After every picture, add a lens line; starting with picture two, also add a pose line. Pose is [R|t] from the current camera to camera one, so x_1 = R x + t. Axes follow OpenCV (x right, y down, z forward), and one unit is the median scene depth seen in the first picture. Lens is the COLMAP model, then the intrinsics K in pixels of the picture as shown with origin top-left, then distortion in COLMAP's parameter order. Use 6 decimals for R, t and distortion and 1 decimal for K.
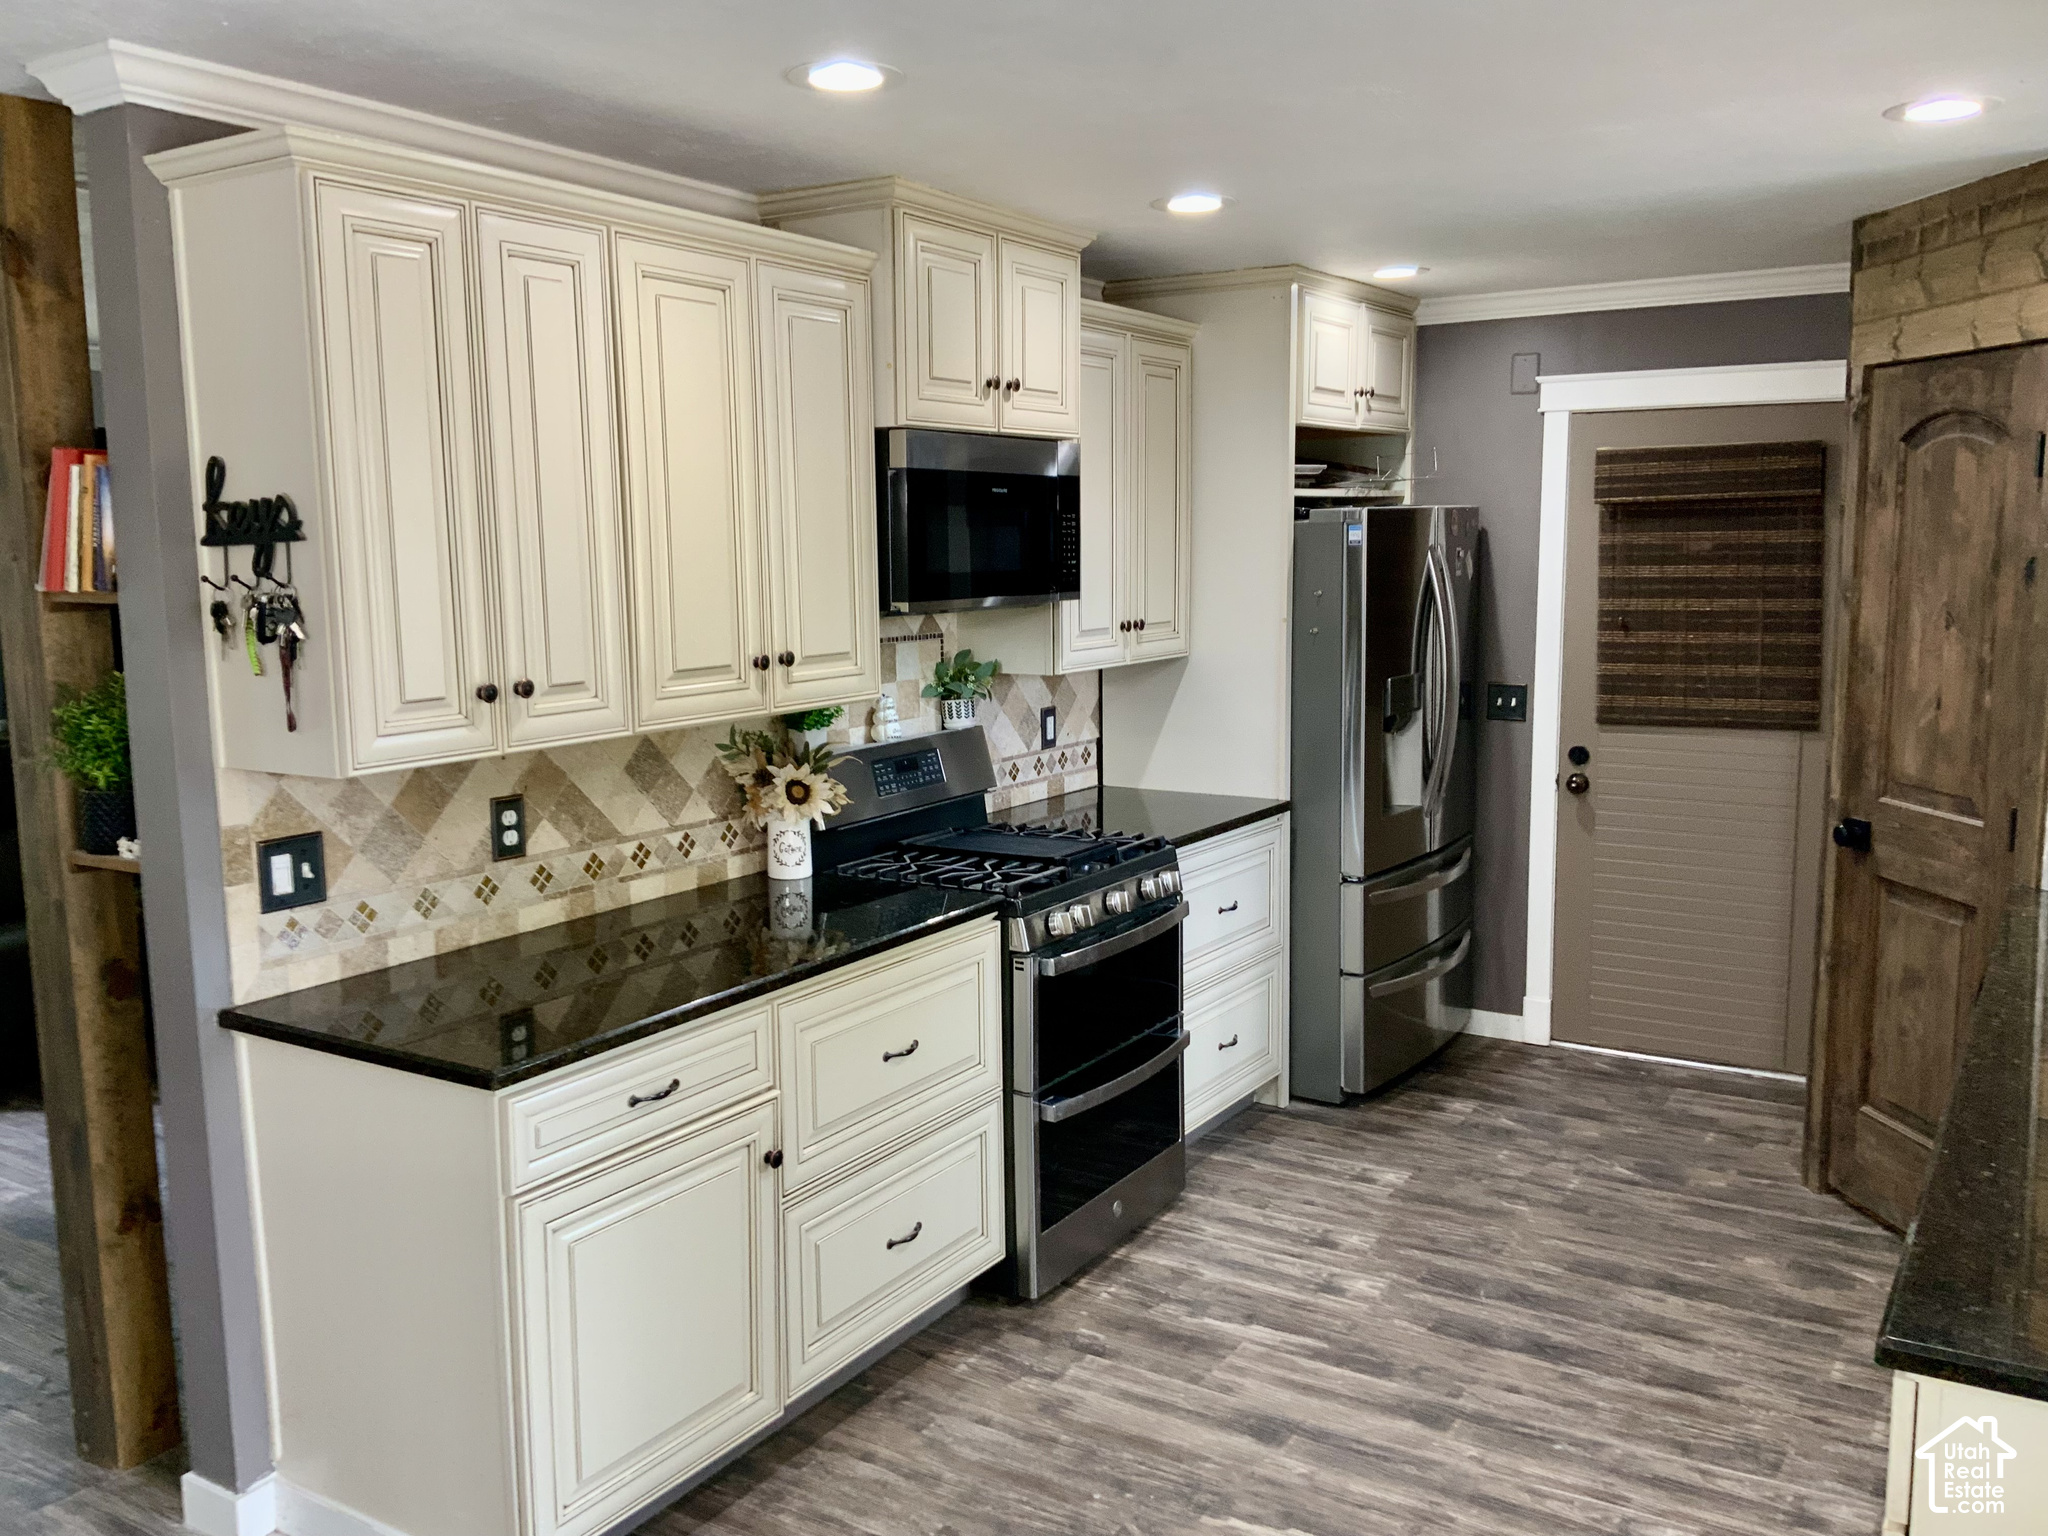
lens RADIAL K [[1709.3, 0, 1017.4], [0, 1709.3, 766.4], [0, 0, 1]] dist [0.122193, -0.244310]
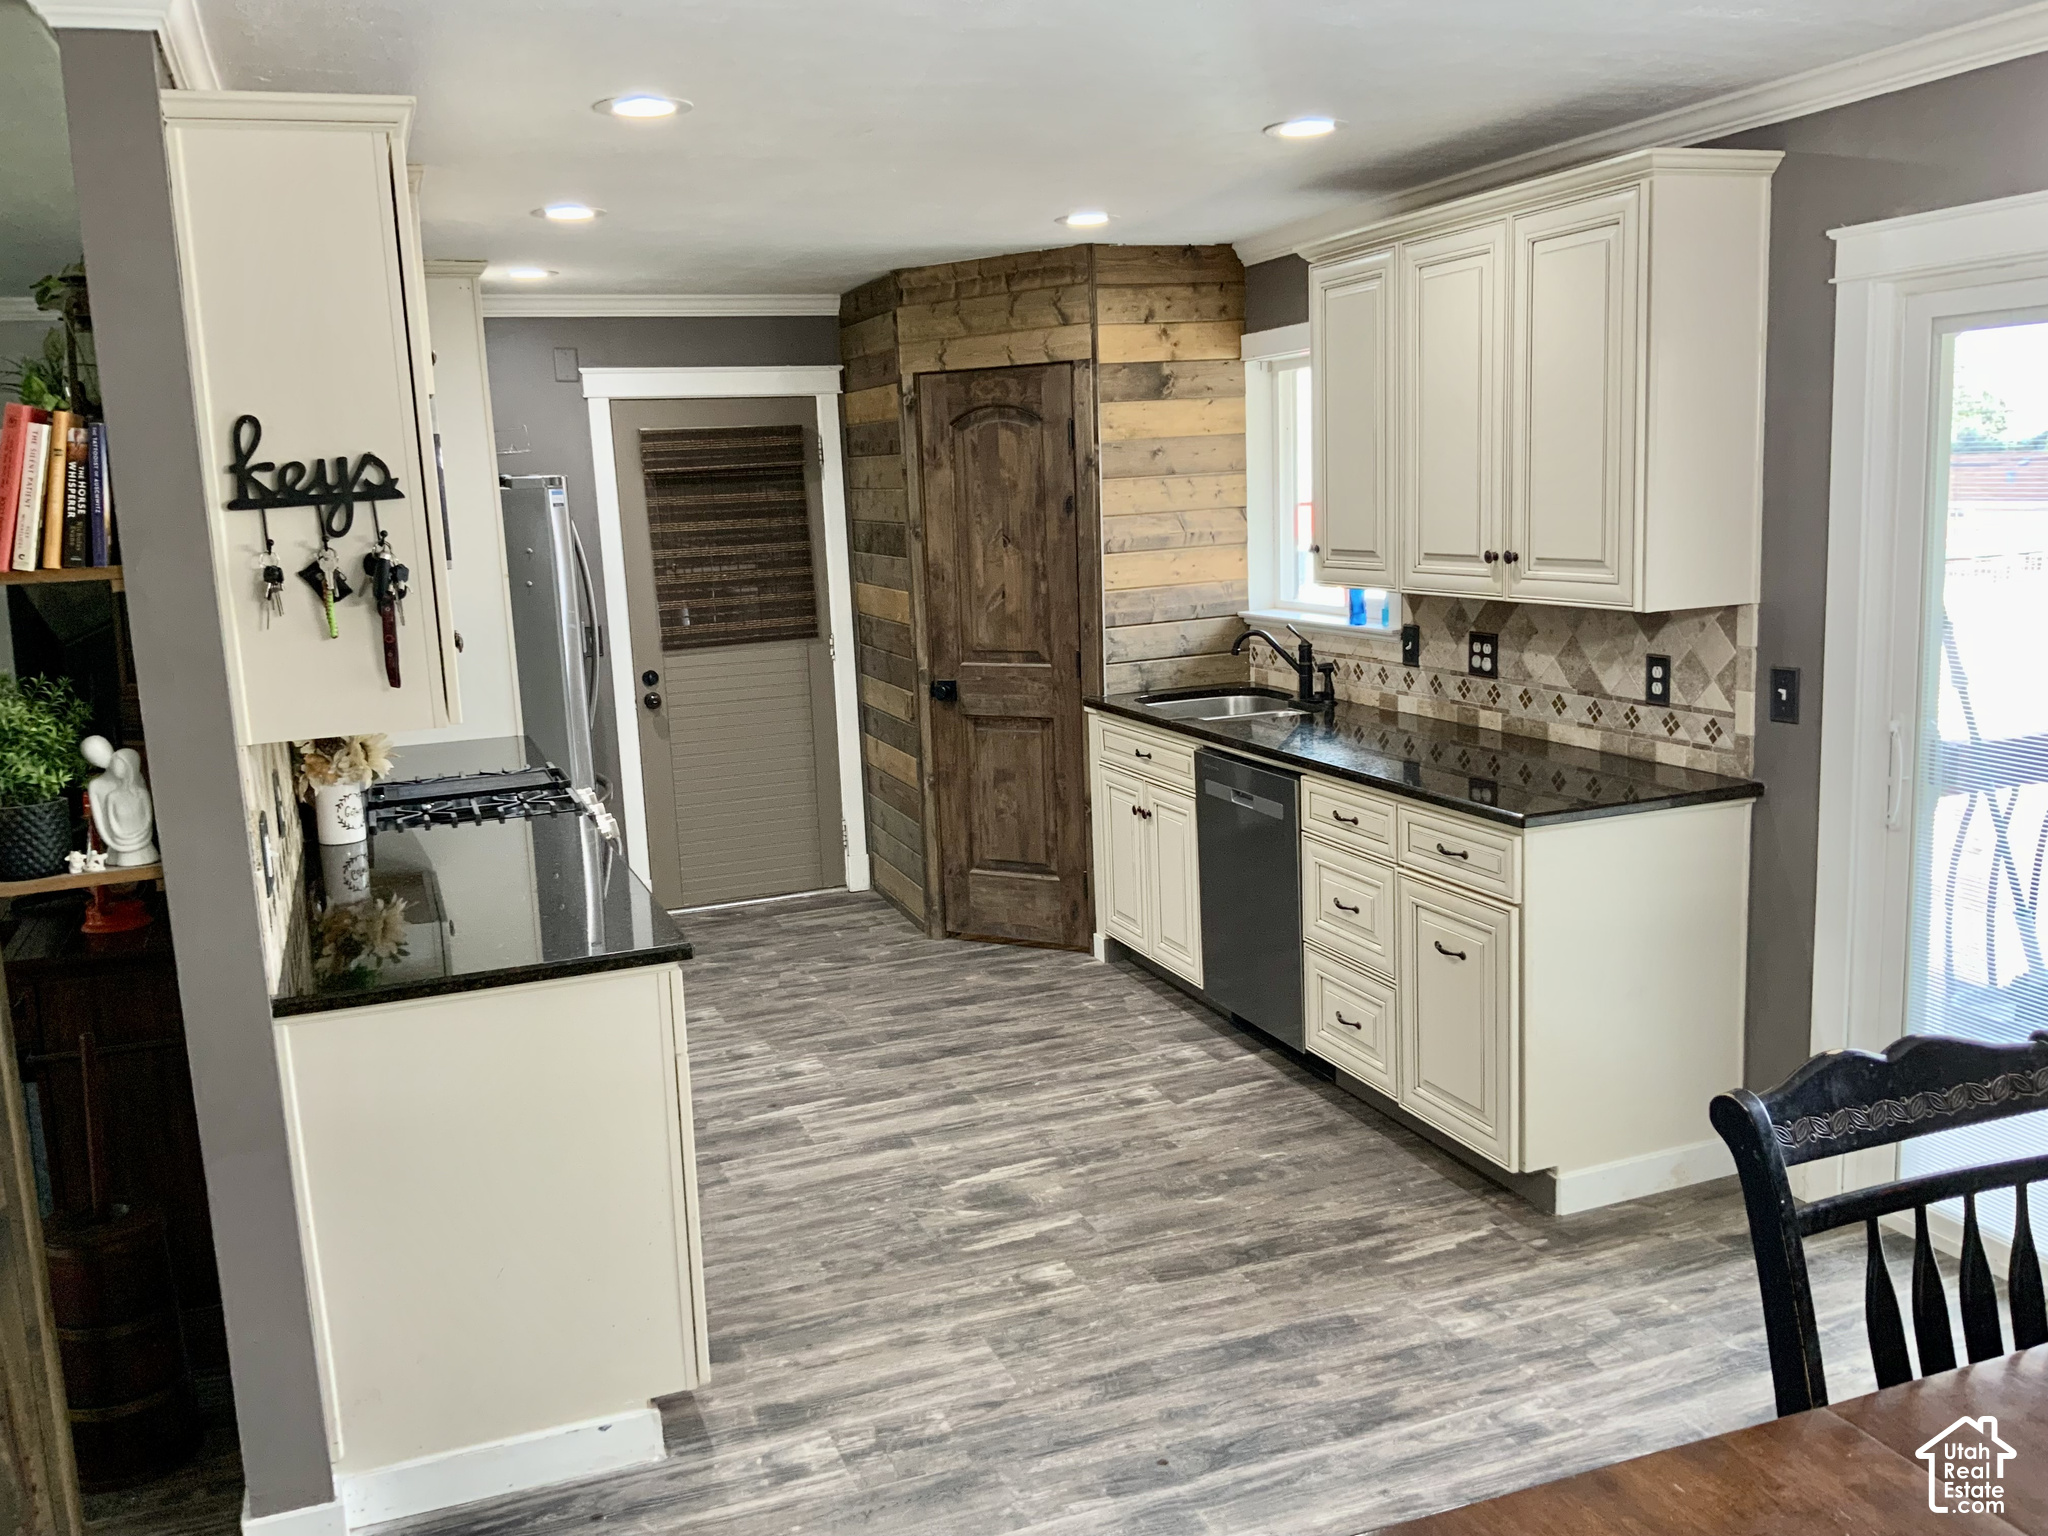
lens RADIAL K [[1709.3, 0, 1017.4], [0, 1709.3, 766.4], [0, 0, 1]] dist [0.122193, -0.244310]
pose [[0.598089, -0.148071, 0.787632, -0.691081], [0.144268, 0.986621, 0.075929, 0.000878], [-0.788337, 0.068217, 0.611450, 0.061534]]
